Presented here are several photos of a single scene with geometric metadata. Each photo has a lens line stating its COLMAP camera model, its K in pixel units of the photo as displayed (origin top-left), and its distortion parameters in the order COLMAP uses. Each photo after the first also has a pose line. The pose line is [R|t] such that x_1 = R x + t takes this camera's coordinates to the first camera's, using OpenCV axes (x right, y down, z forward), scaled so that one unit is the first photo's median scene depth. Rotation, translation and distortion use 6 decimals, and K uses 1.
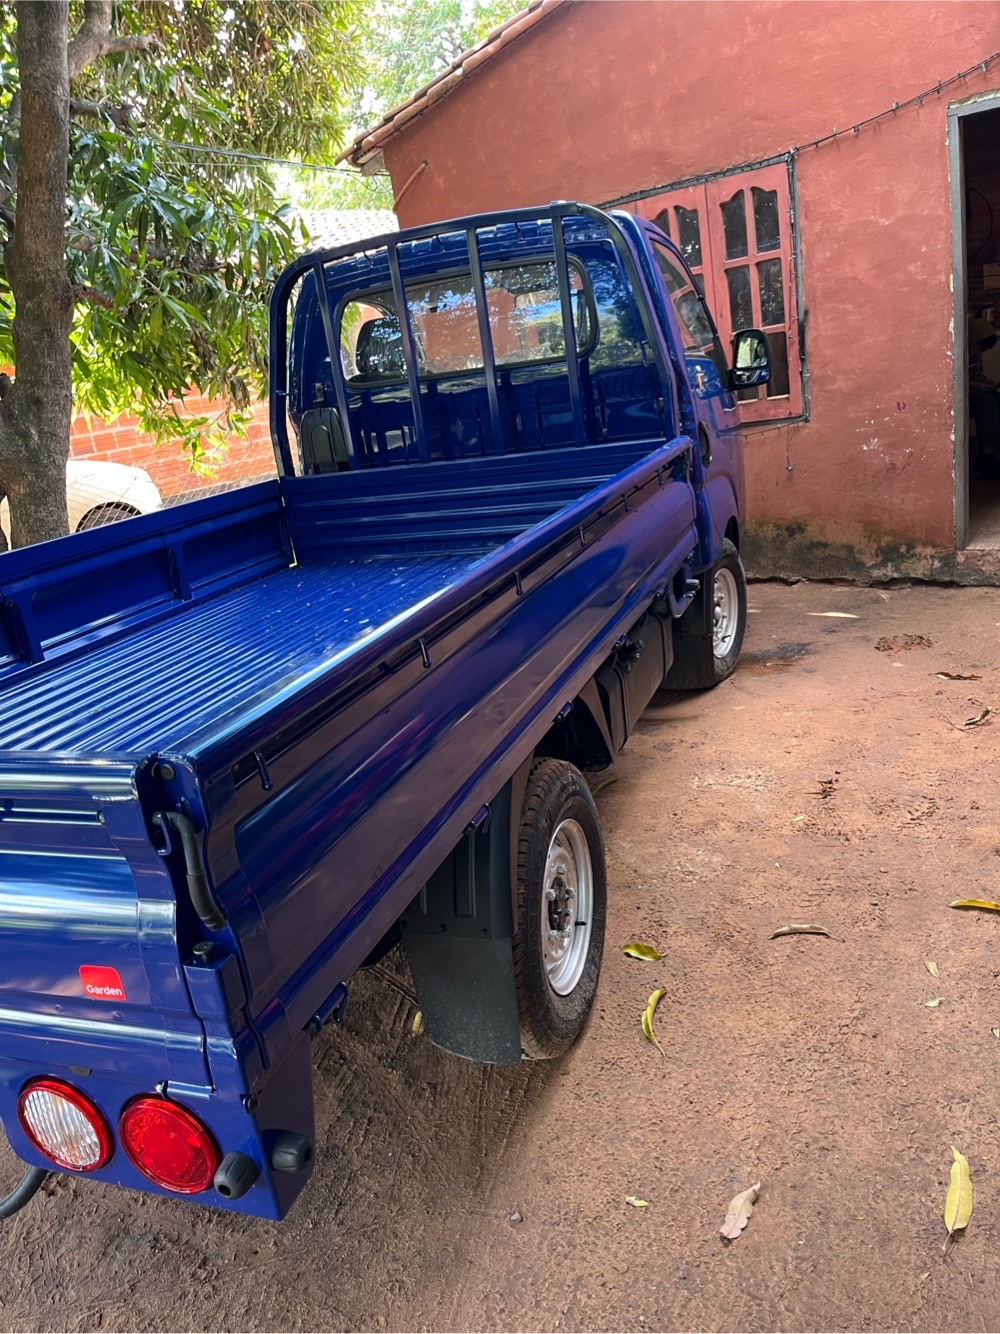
lens RADIAL K [[1011.1, 0, 499.4], [0, 1011.1, 683.8], [0, 0, 1]] dist [0.053035, -0.080472]
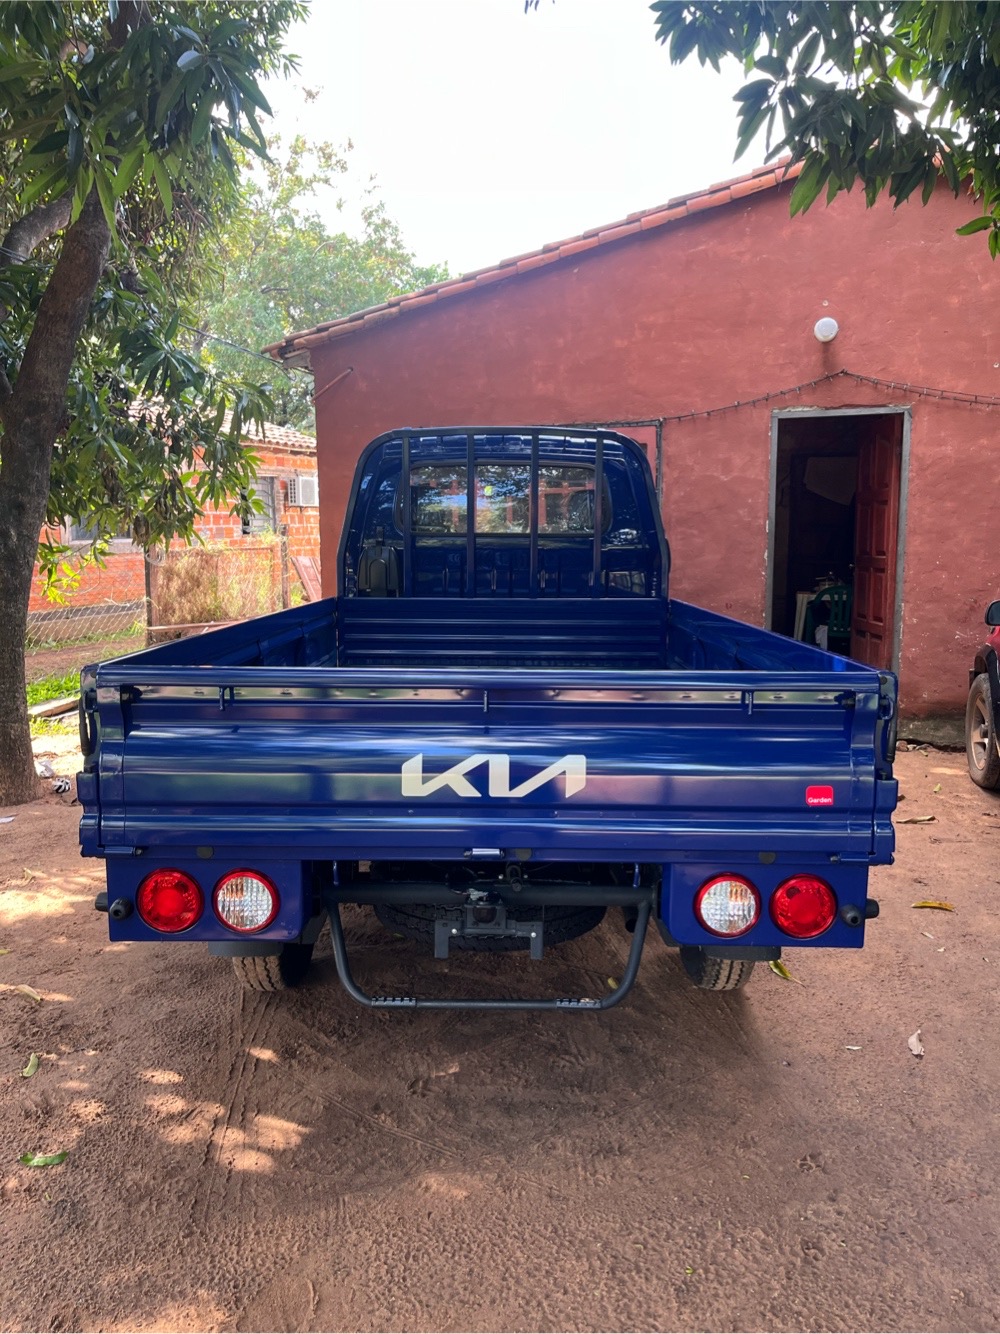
lens RADIAL K [[1011.1, 0, 499.4], [0, 1011.1, 683.8], [0, 0, 1]] dist [0.053035, -0.080472]
pose [[0.932092, 0.091807, 0.350393, -0.379272], [-0.022613, 0.980209, -0.196672, 0.110740], [-0.361514, 0.175393, 0.915721, -0.128051]]
